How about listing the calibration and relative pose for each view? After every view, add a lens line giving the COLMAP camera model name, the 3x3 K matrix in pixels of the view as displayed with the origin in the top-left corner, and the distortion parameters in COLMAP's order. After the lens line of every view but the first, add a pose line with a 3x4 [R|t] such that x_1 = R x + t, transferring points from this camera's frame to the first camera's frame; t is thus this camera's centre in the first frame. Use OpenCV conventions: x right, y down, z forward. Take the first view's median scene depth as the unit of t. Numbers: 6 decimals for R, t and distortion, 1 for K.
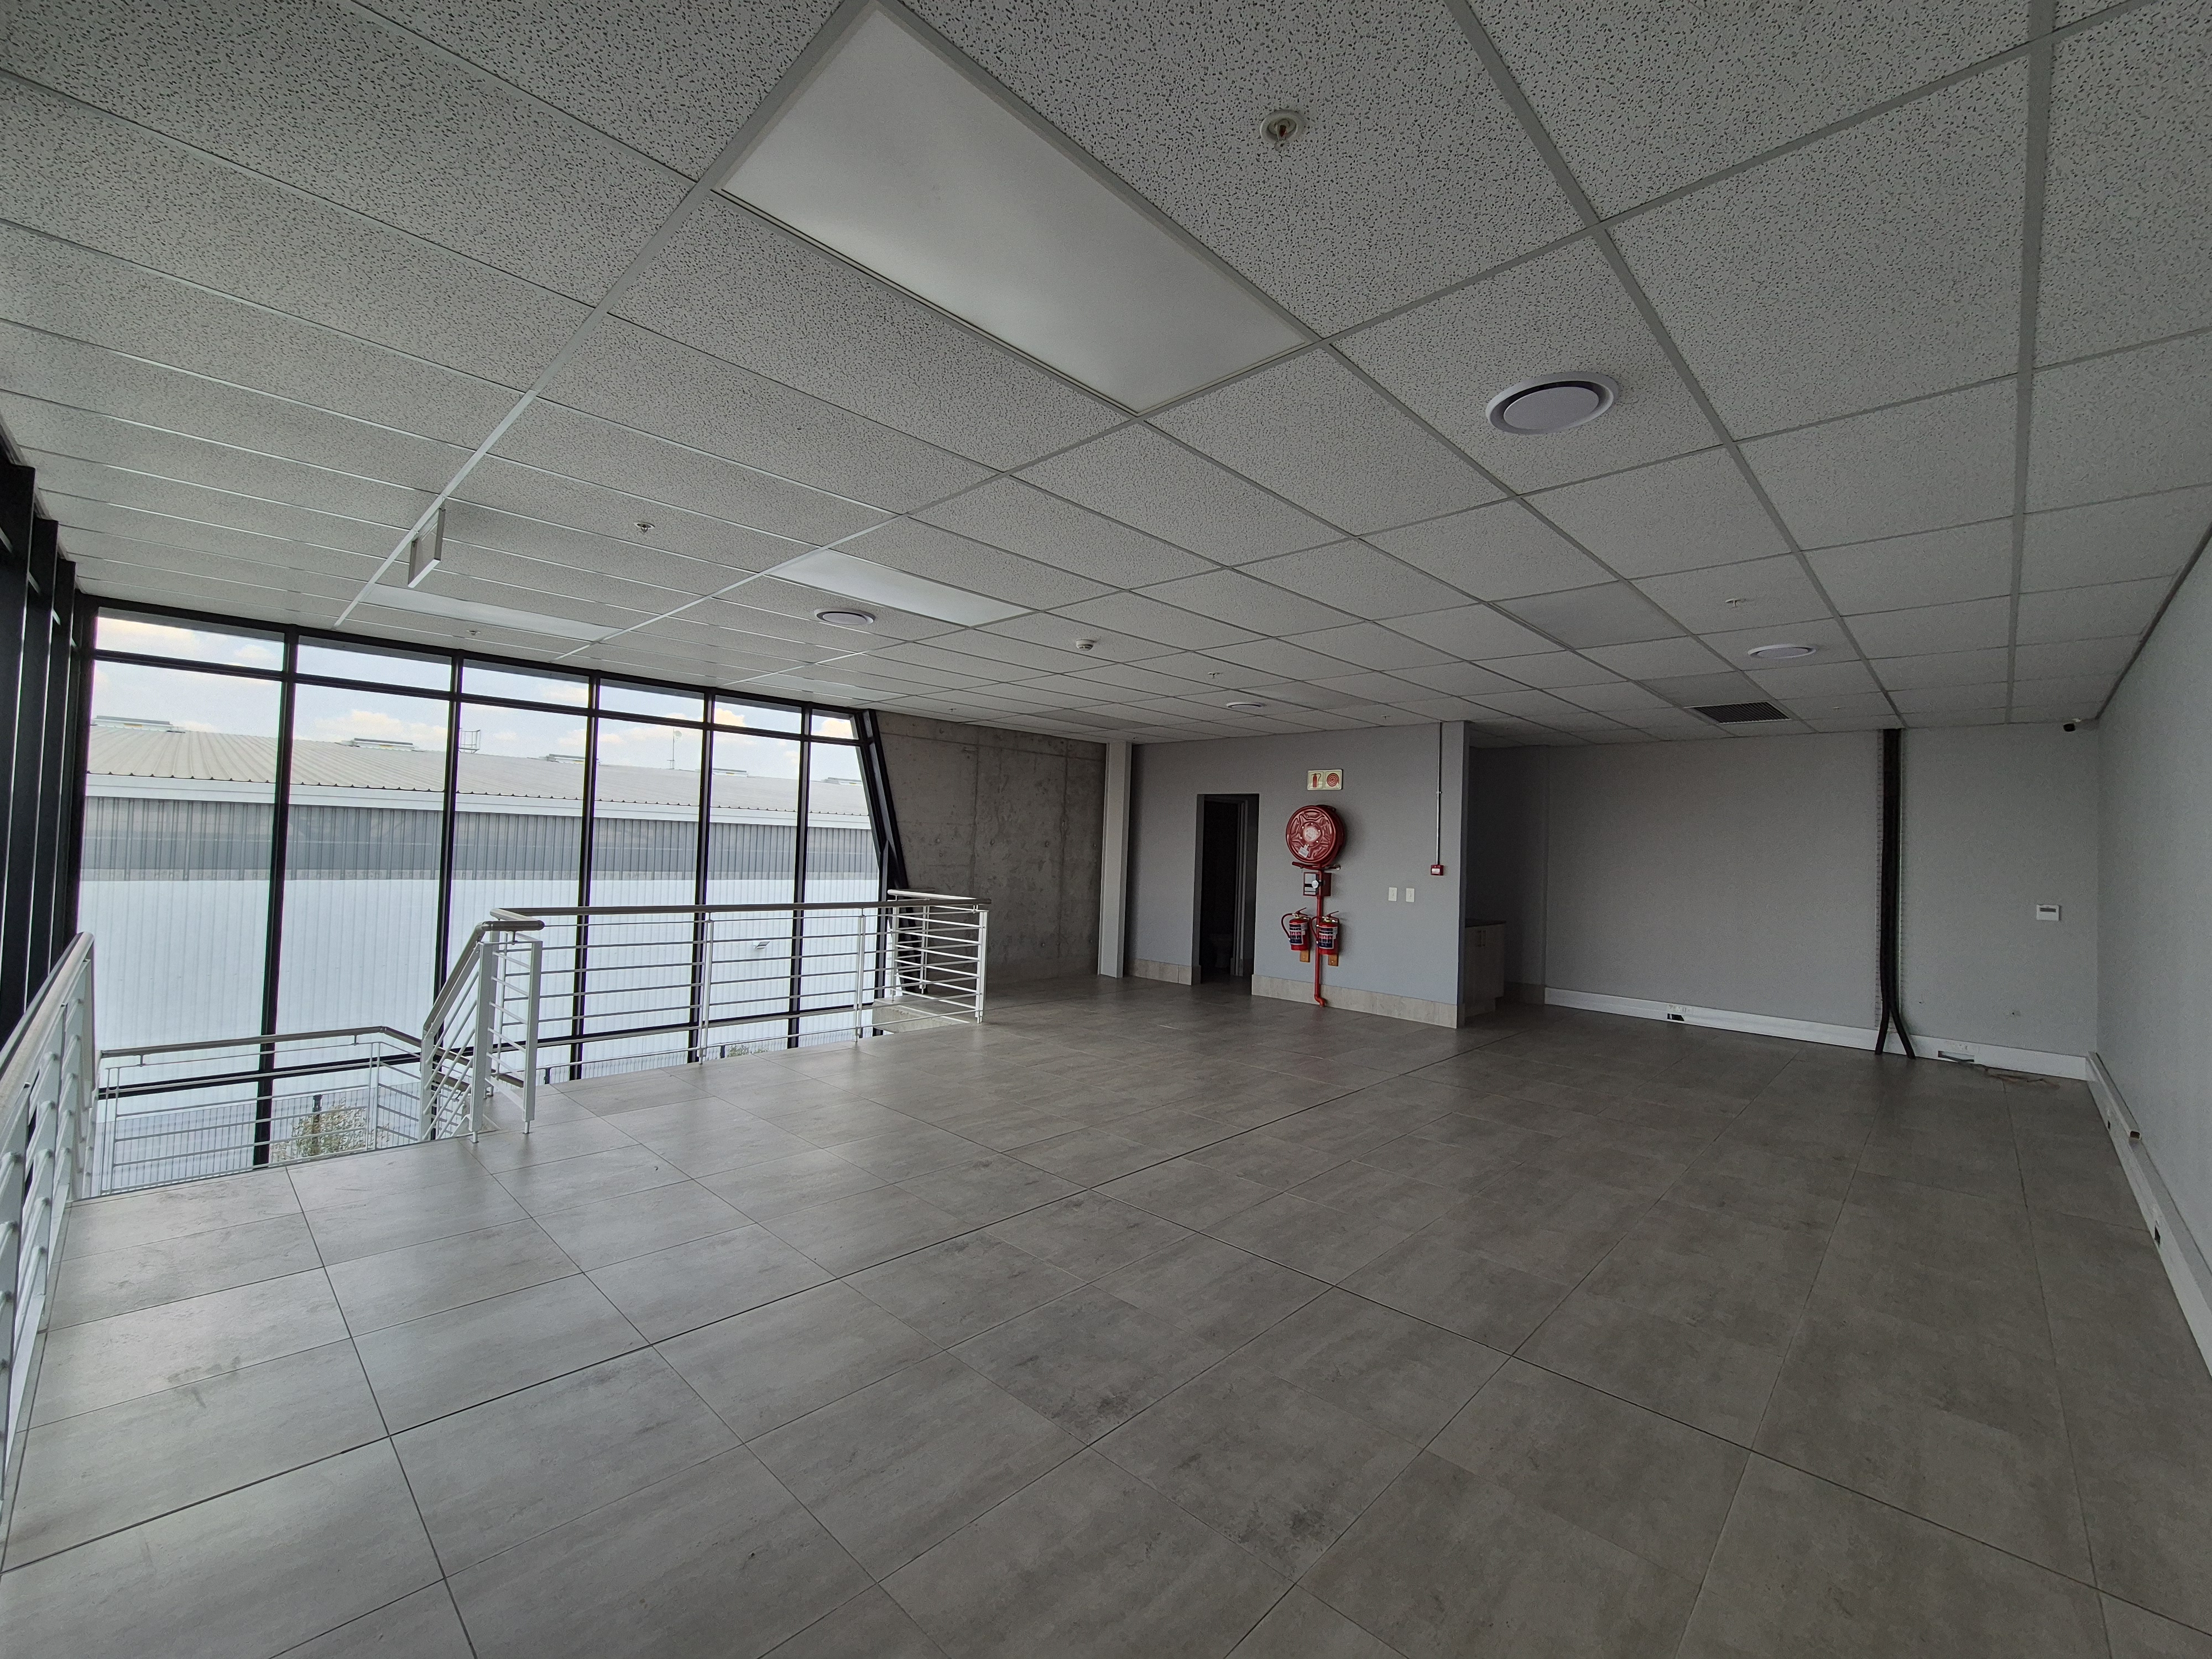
lens RADIAL K [[907.2, 0, 1120.4], [0, 907.2, 820.6], [0, 0, 1]] dist [-0.001566, 0.000186]
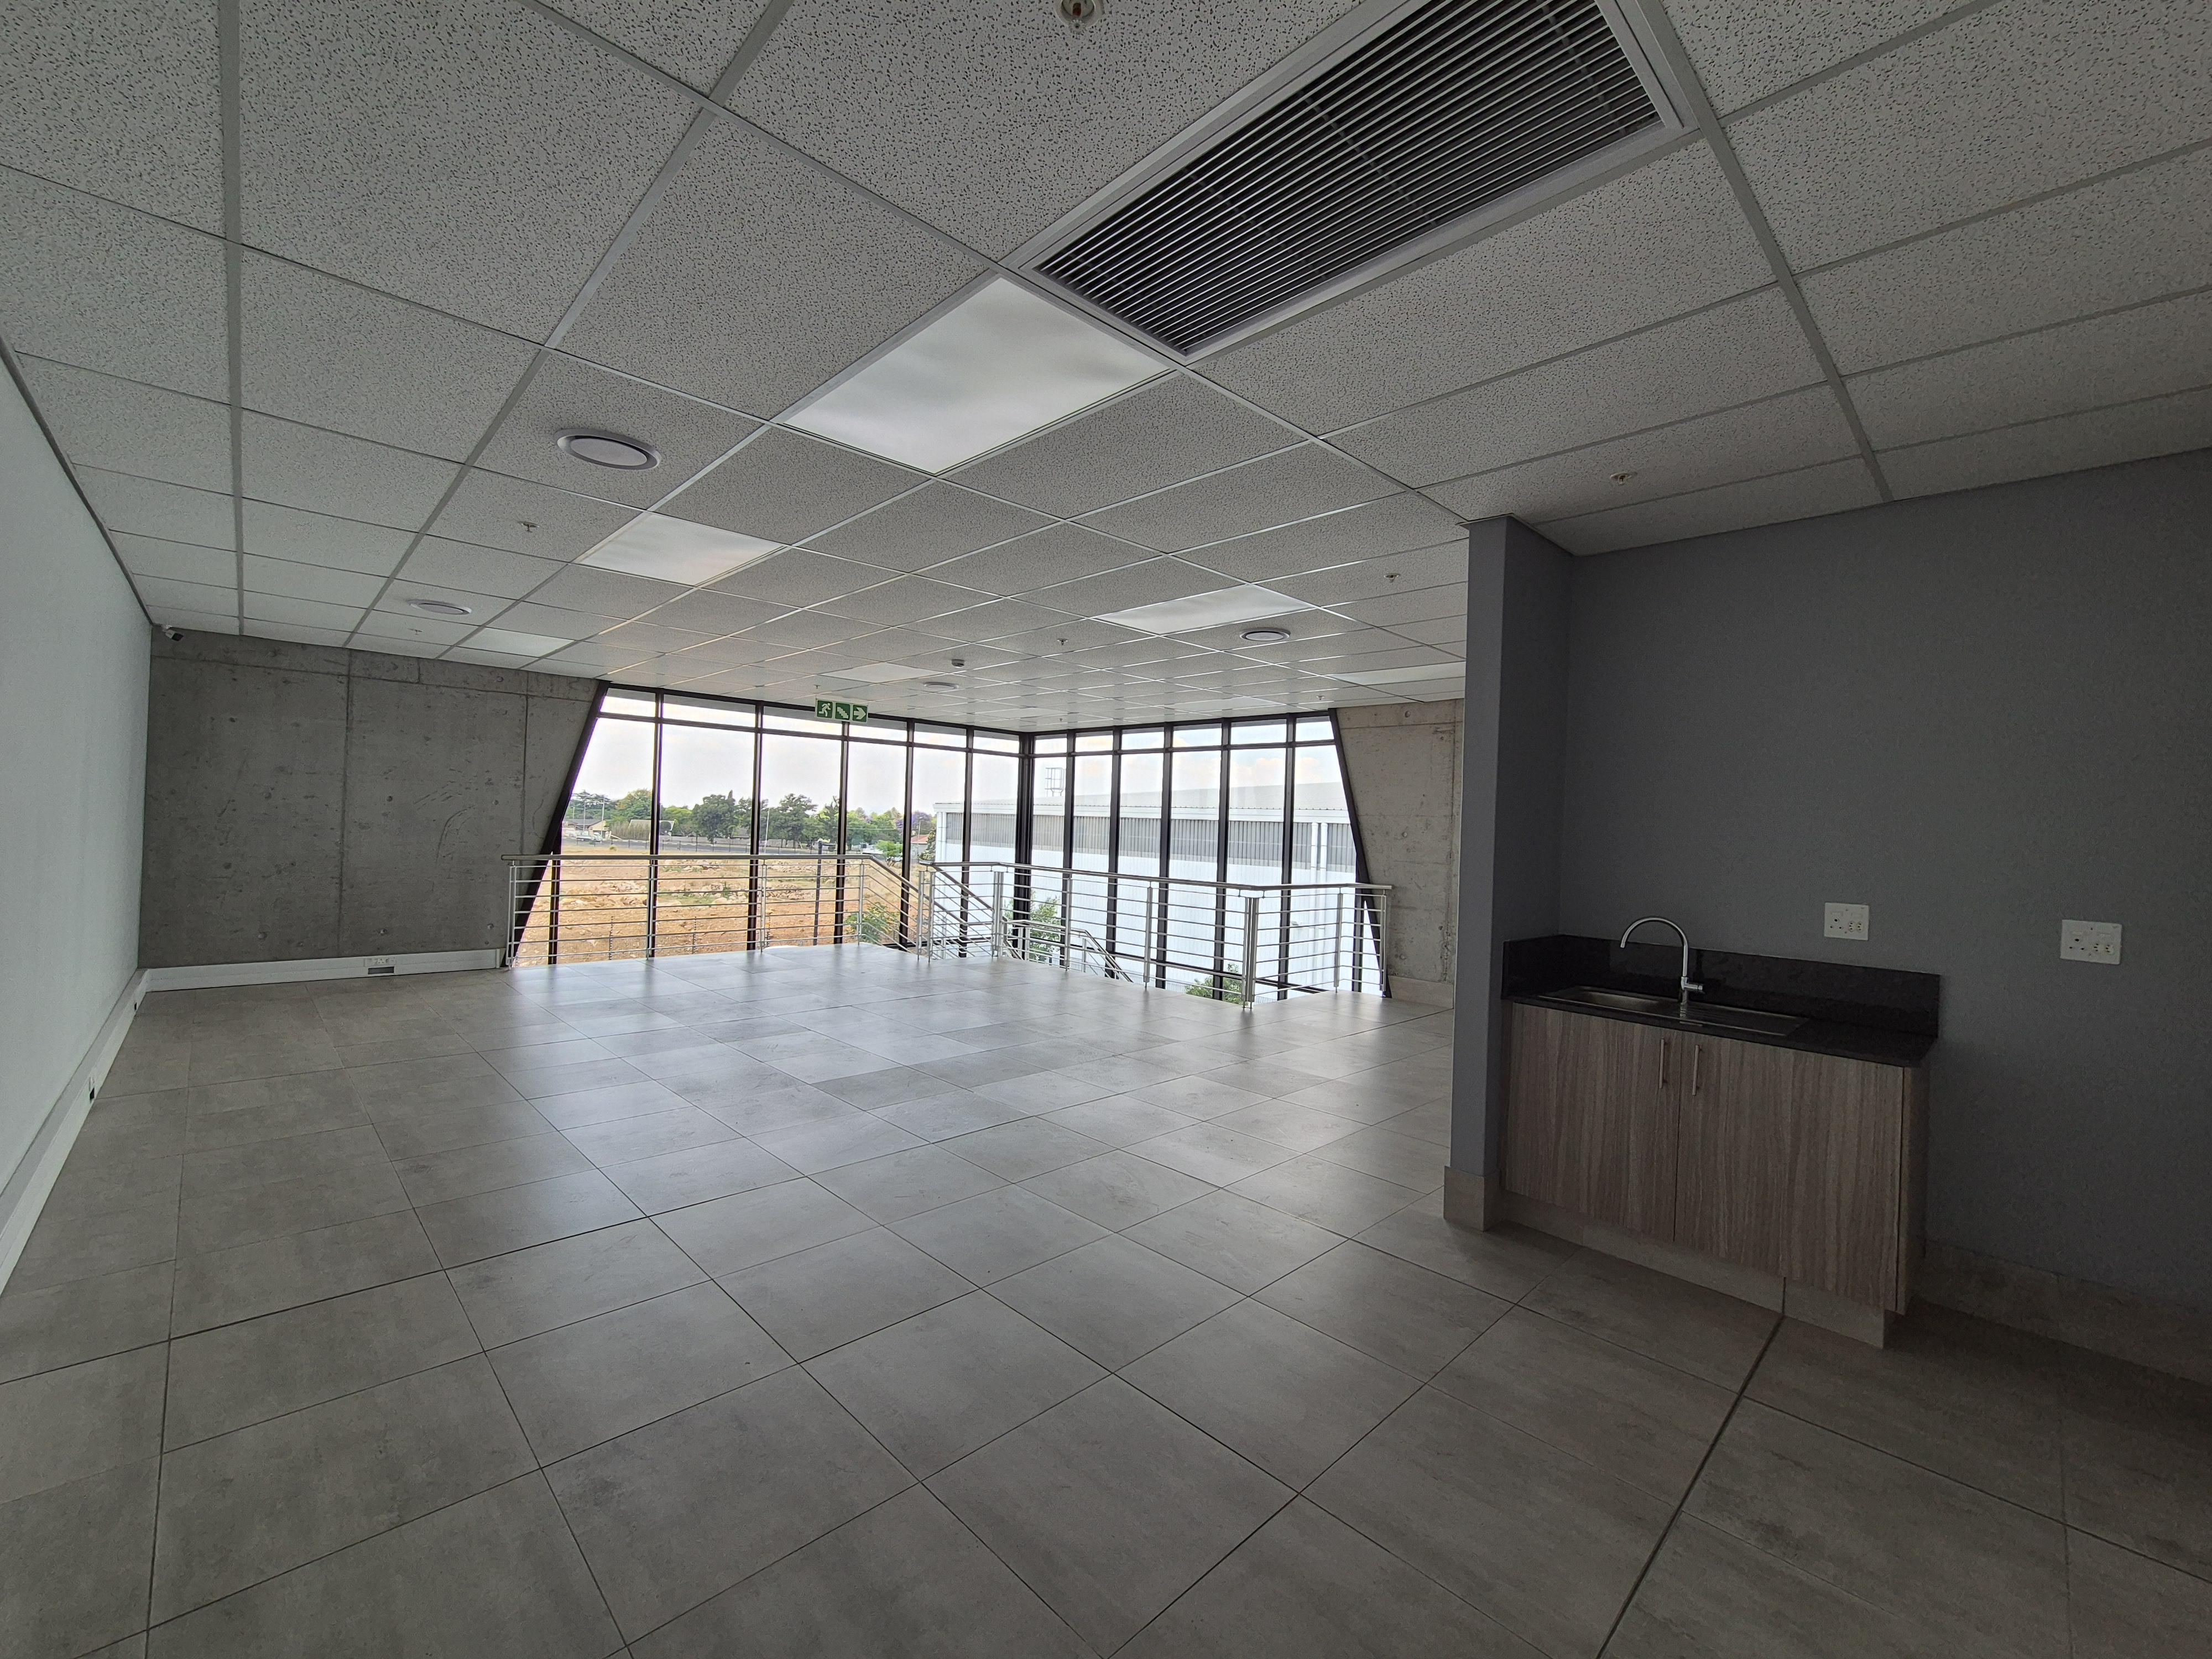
lens RADIAL K [[907.2, 0, 1116.4], [0, 907.2, 831.5], [0, 0, 1]] dist [-0.001566, 0.000186]
pose [[-0.039455, -0.028269, -0.998821, 0.815359], [-0.007677, 0.999579, -0.027987, 0.053048], [0.999192, 0.006564, -0.039656, 0.841912]]
